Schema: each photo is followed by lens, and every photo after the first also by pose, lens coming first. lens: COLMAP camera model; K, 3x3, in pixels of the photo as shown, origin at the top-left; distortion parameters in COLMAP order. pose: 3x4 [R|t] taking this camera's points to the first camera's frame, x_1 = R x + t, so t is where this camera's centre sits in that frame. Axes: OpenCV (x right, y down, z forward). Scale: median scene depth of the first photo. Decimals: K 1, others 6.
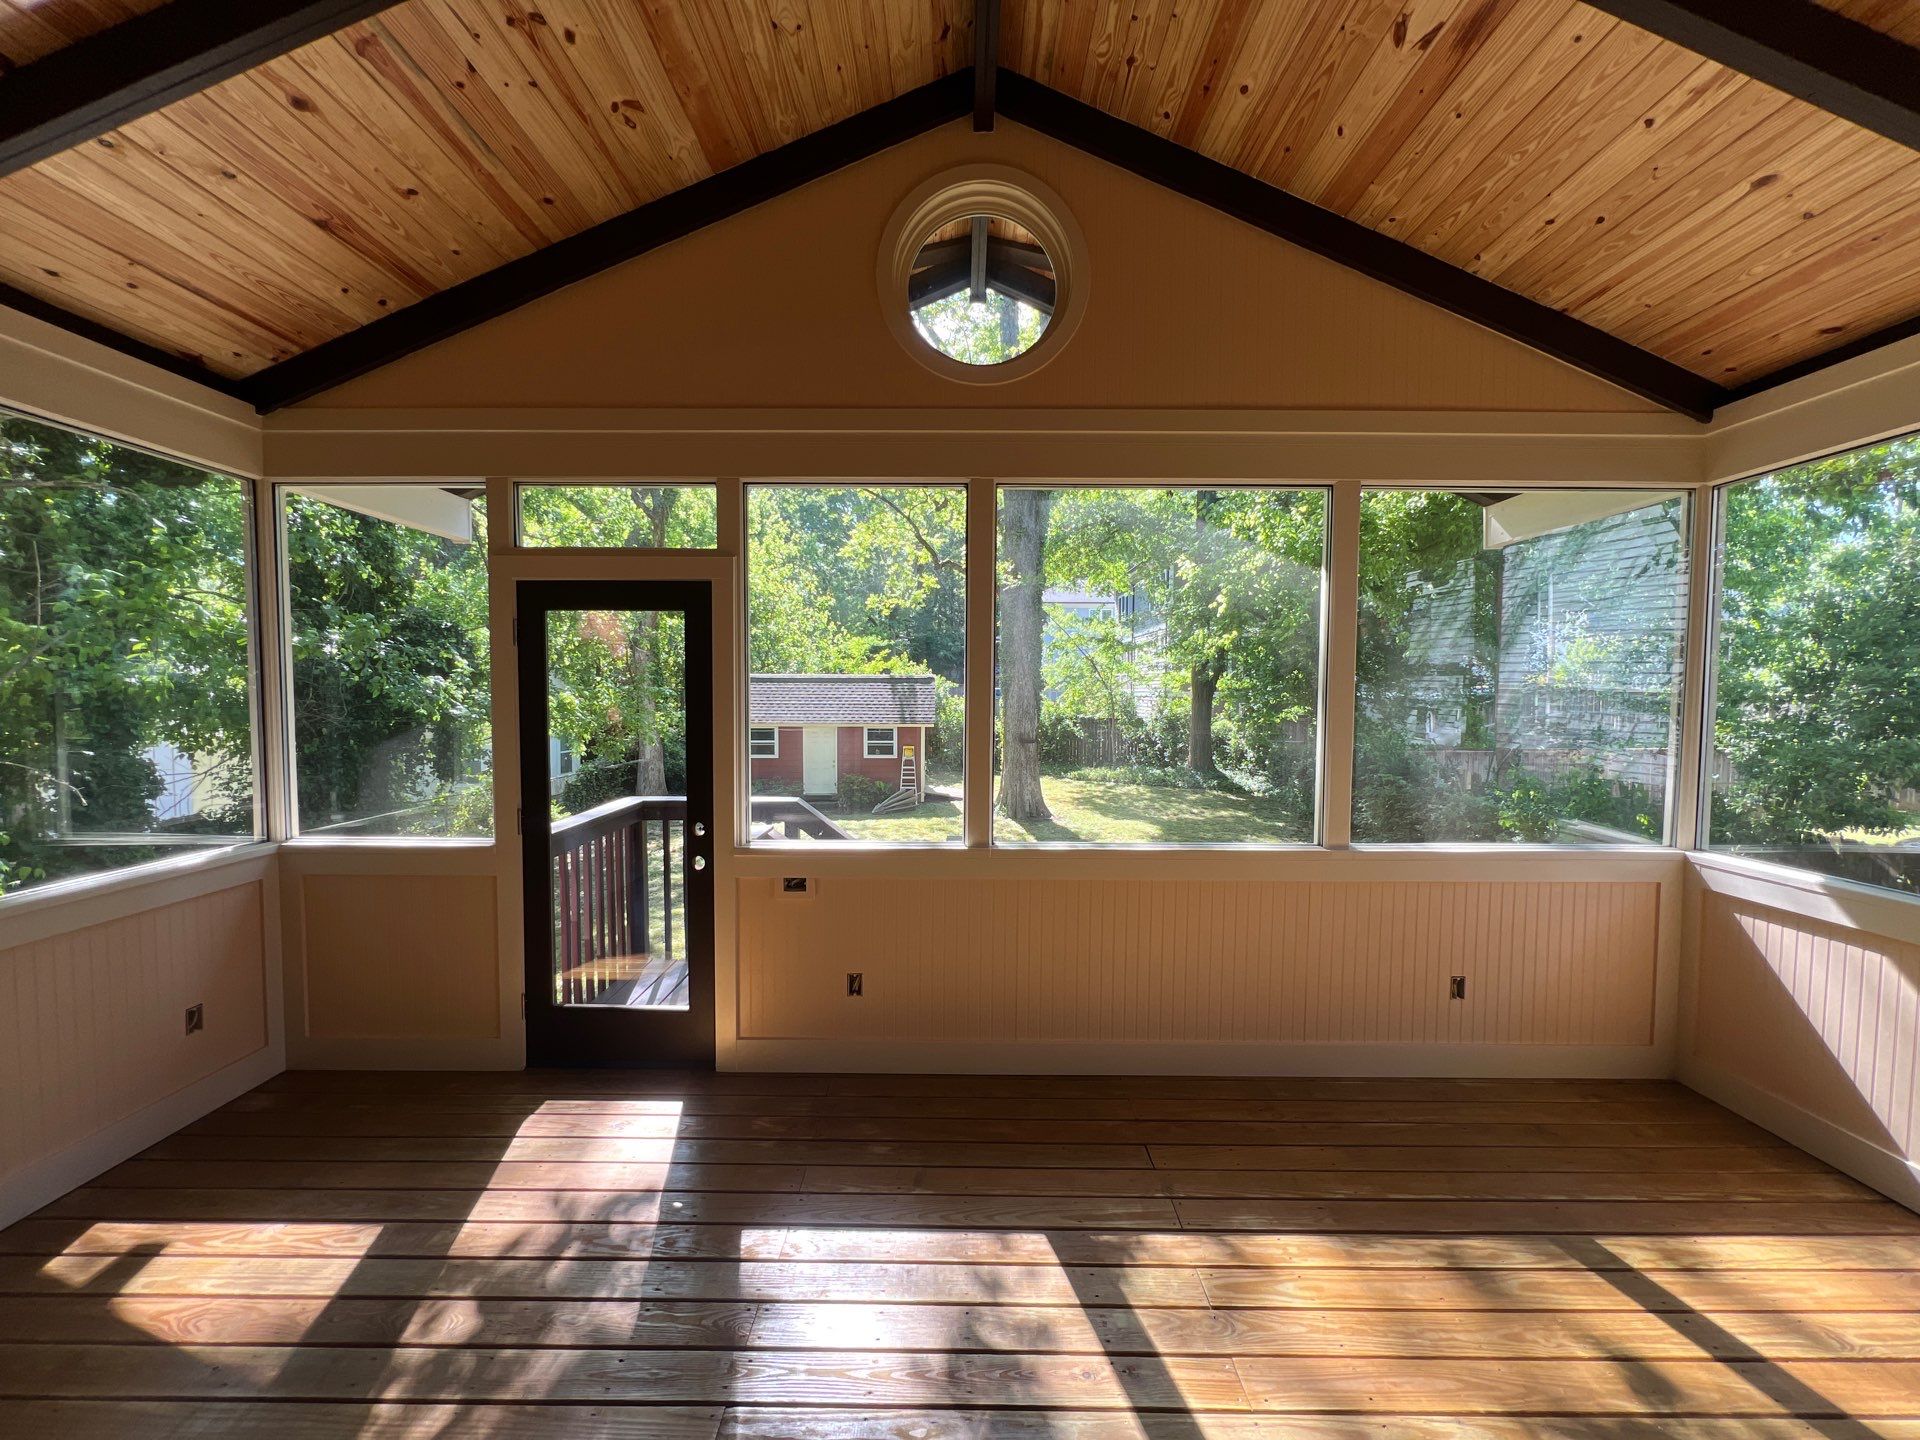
lens RADIAL K [[767.1, 0, 957.6], [0, 767.1, 723.3], [0, 0, 1]] dist [0.000571, -0.000129]
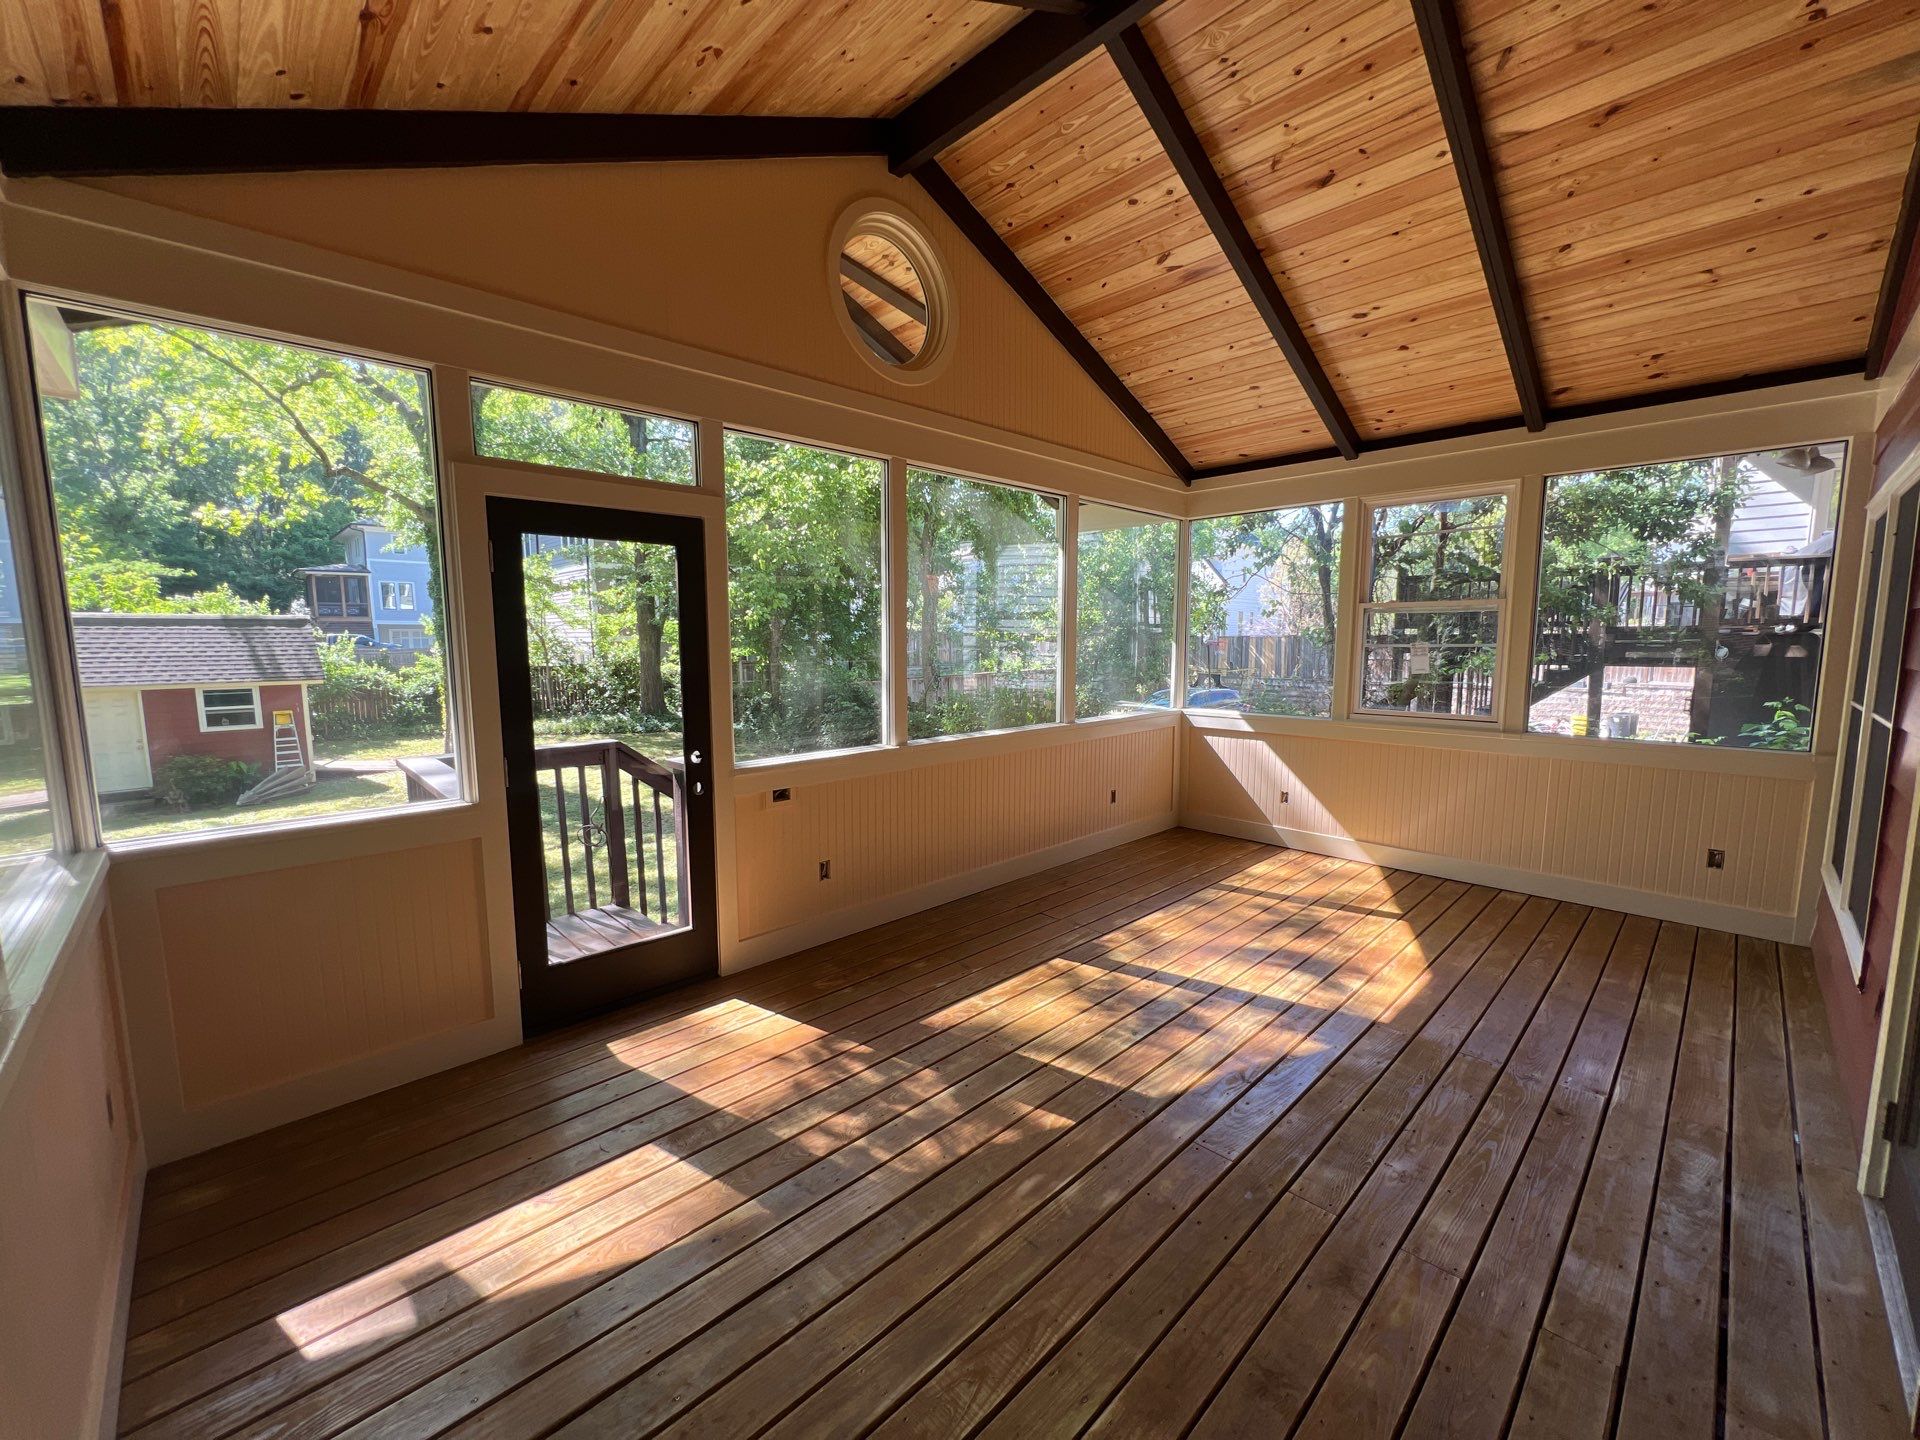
lens RADIAL K [[767.1, 0, 960.7], [0, 767.1, 724.7], [0, 0, 1]] dist [0.000571, -0.000129]
pose [[0.713231, -0.088376, 0.695335, -0.807633], [0.037493, 0.995410, 0.088057, 0.014234], [-0.699925, -0.036735, 0.713271, -0.001138]]
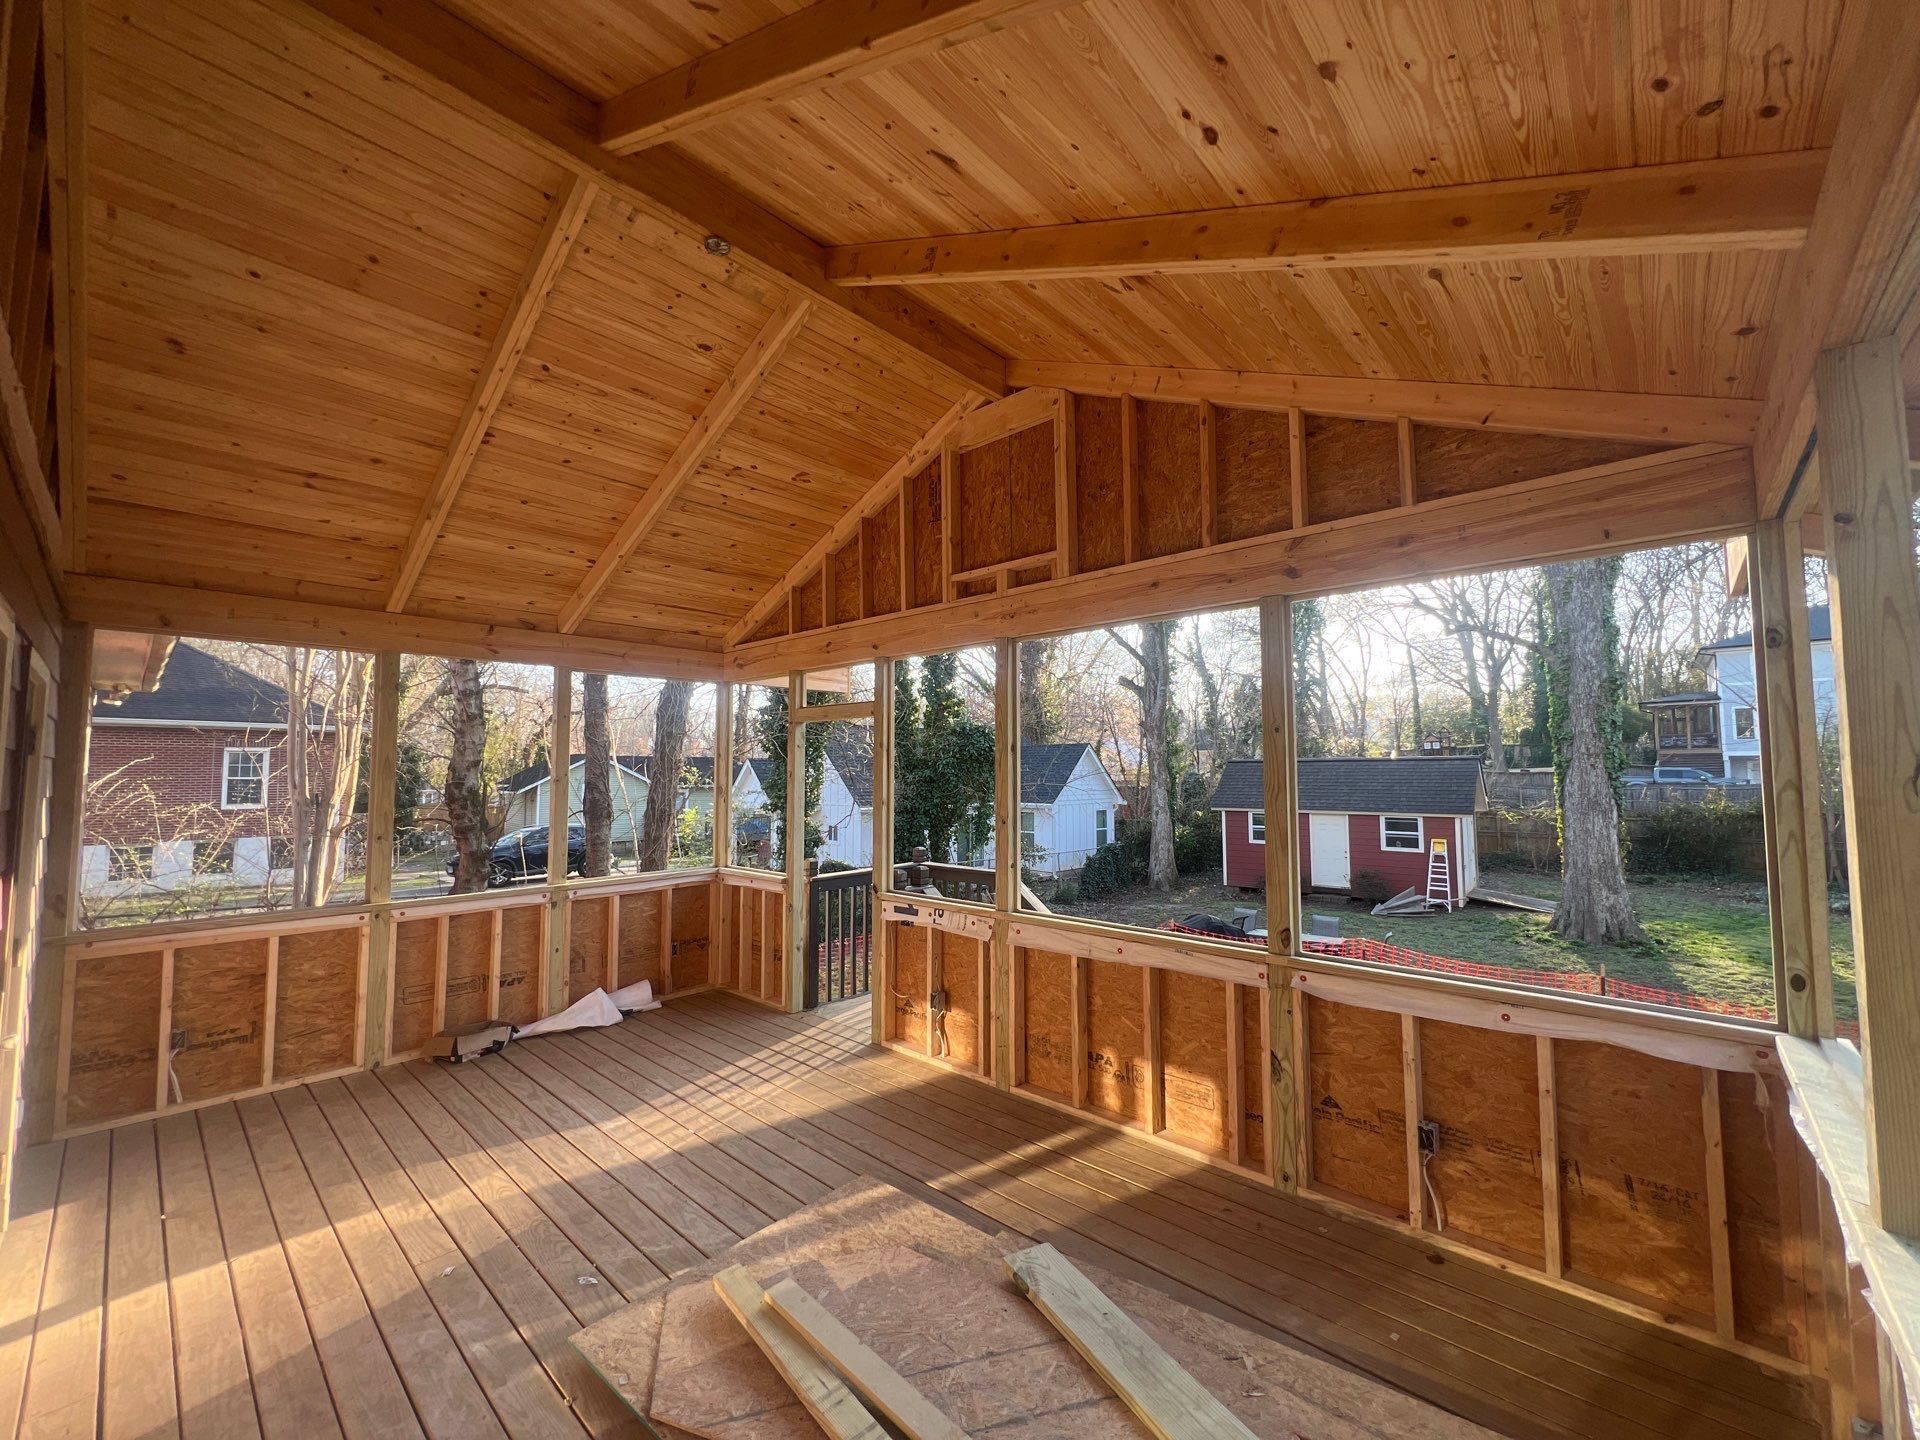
lens RADIAL K [[767.1, 0, 956.3], [0, 767.1, 724.9], [0, 0, 1]] dist [0.000571, -0.000129]
pose [[0.737509, -0.048464, -0.673596, 0.872888], [-0.021724, 0.995203, -0.095389, -0.029473], [0.674988, 0.084984, 0.732918, -0.043857]]
